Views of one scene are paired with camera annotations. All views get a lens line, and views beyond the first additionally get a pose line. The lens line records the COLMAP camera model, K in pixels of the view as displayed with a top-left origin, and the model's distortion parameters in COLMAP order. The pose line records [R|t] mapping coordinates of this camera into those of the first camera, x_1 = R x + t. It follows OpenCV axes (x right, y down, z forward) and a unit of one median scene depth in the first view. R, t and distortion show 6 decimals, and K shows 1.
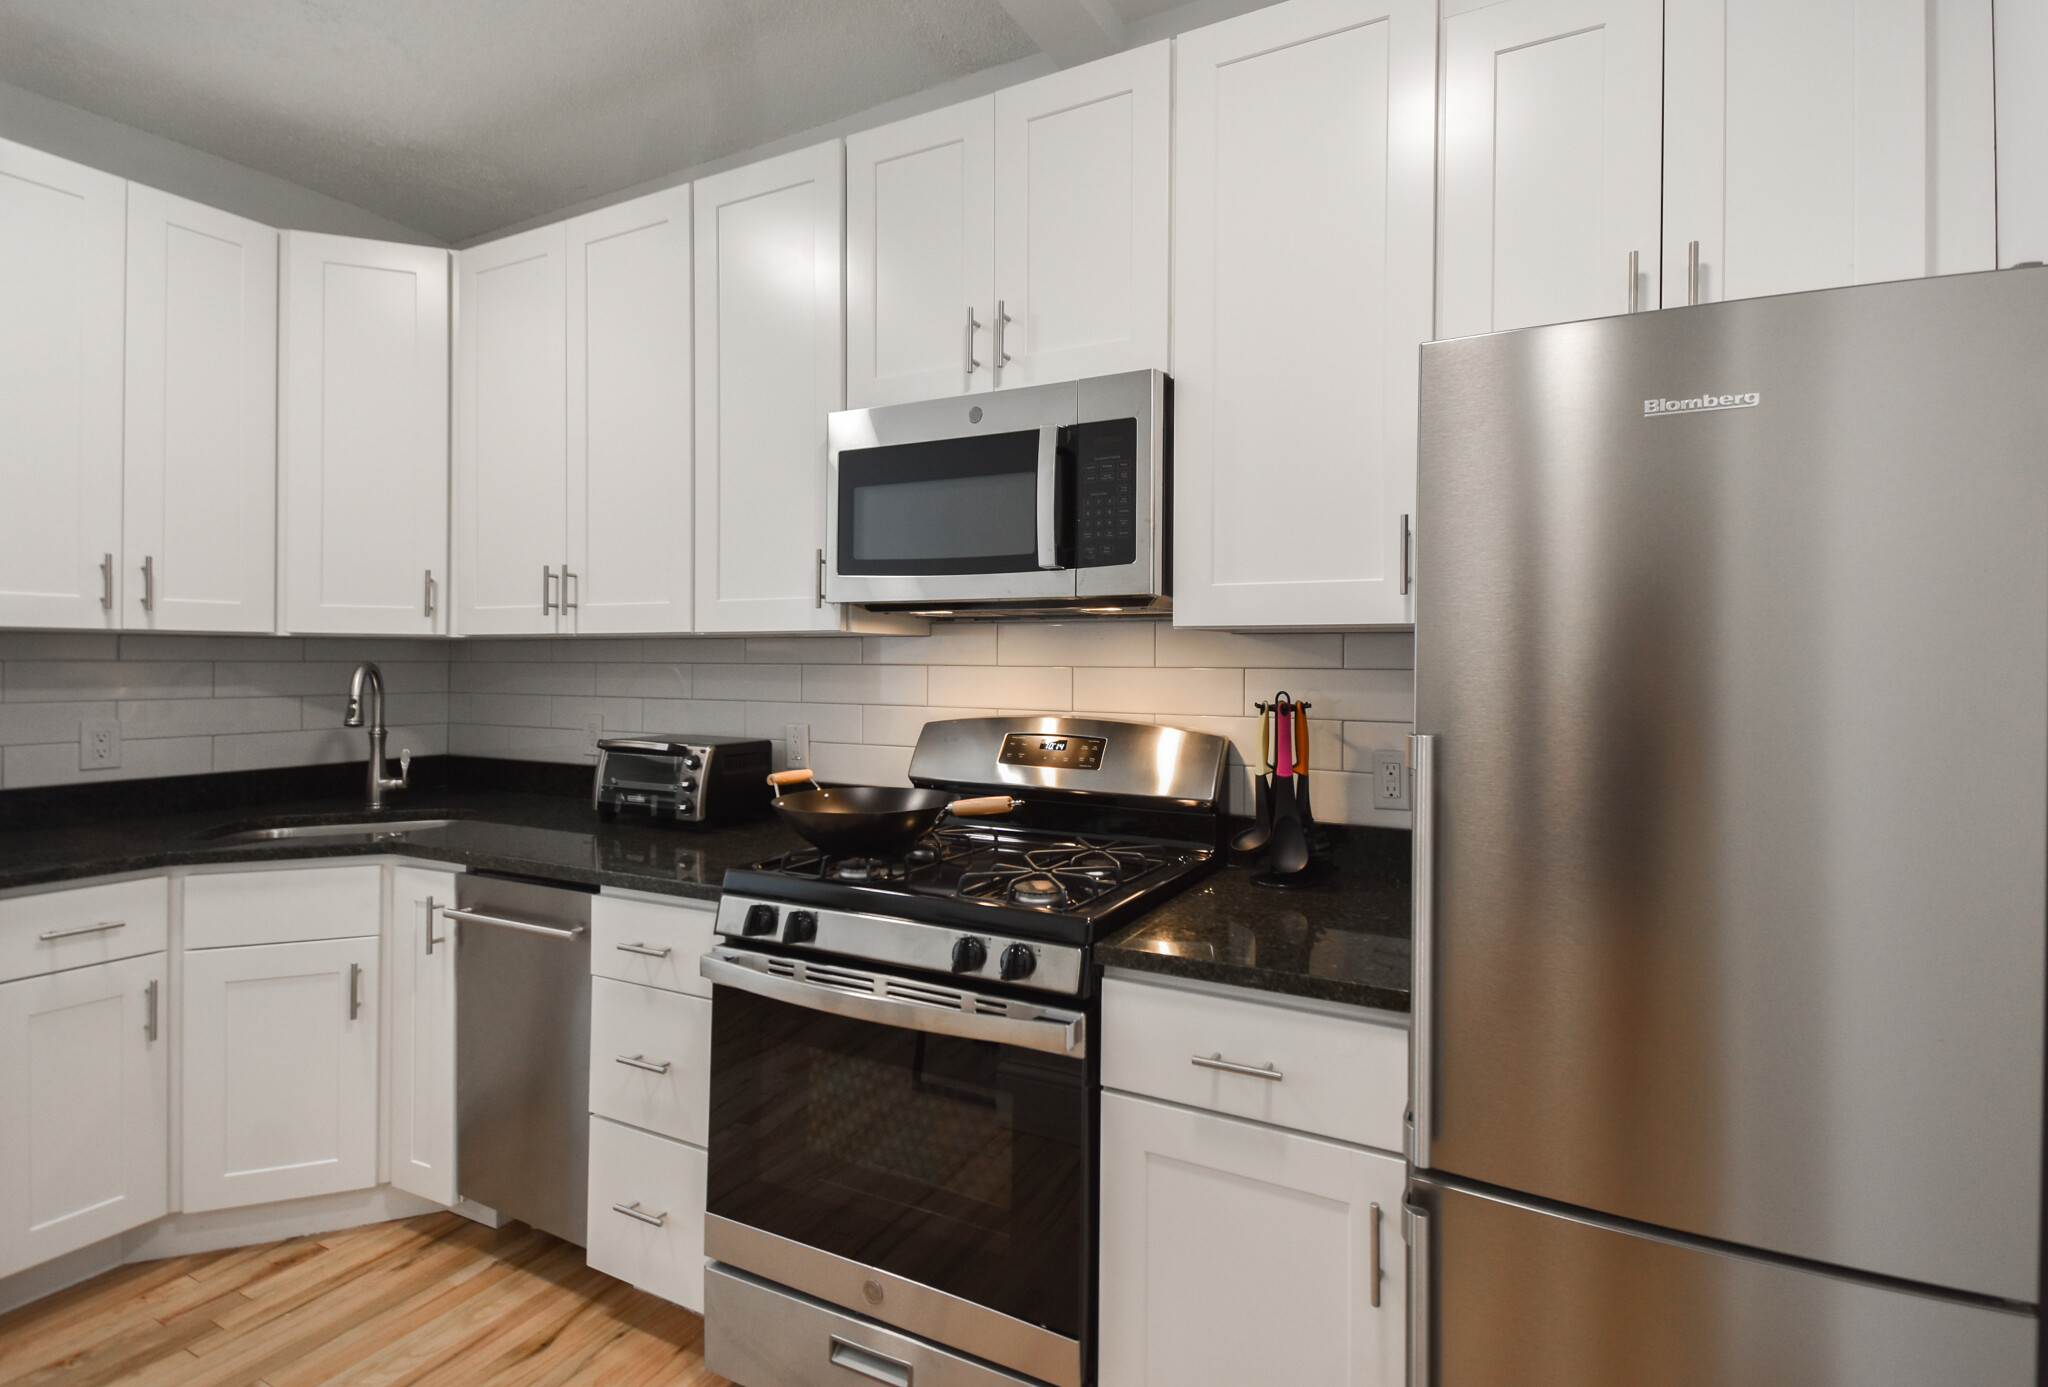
lens RADIAL K [[954.1, 0, 1111.9], [0, 954.1, 661.6], [0, 0, 1]] dist [0.041387, -0.026778]
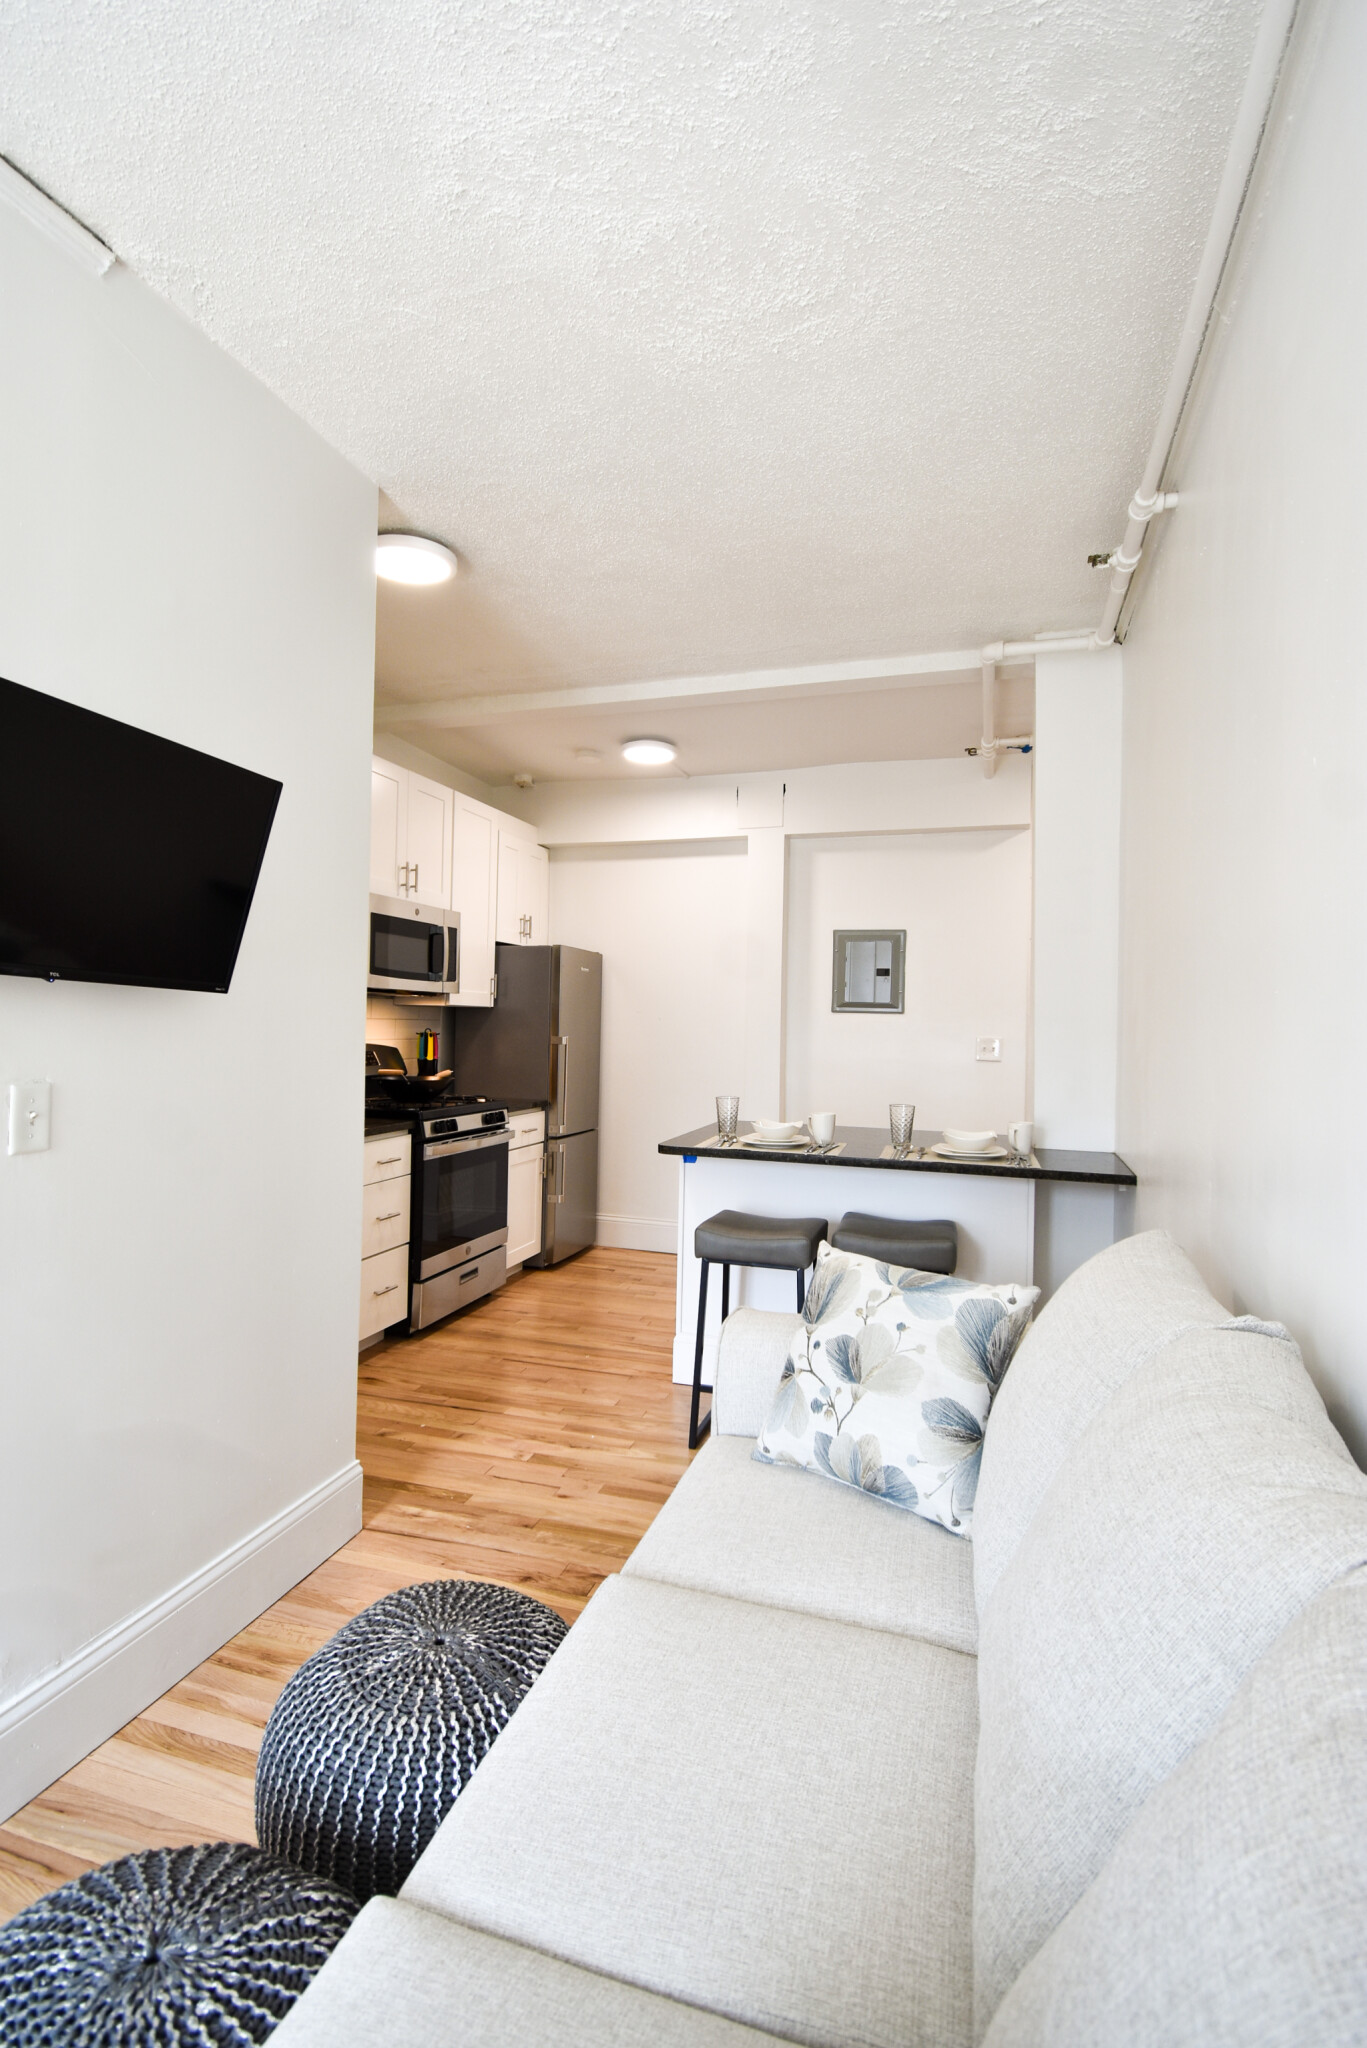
lens RADIAL K [[950.0, 0, 683.5], [0, 950.0, 1024.0], [0, 0, 1]] dist [-0.000383, -0.000017]
pose [[-0.145574, -0.008224, 0.989313, -2.379273], [-0.025718, 0.999659, 0.004525, -0.009904], [-0.989013, -0.024784, -0.145736, 0.645836]]
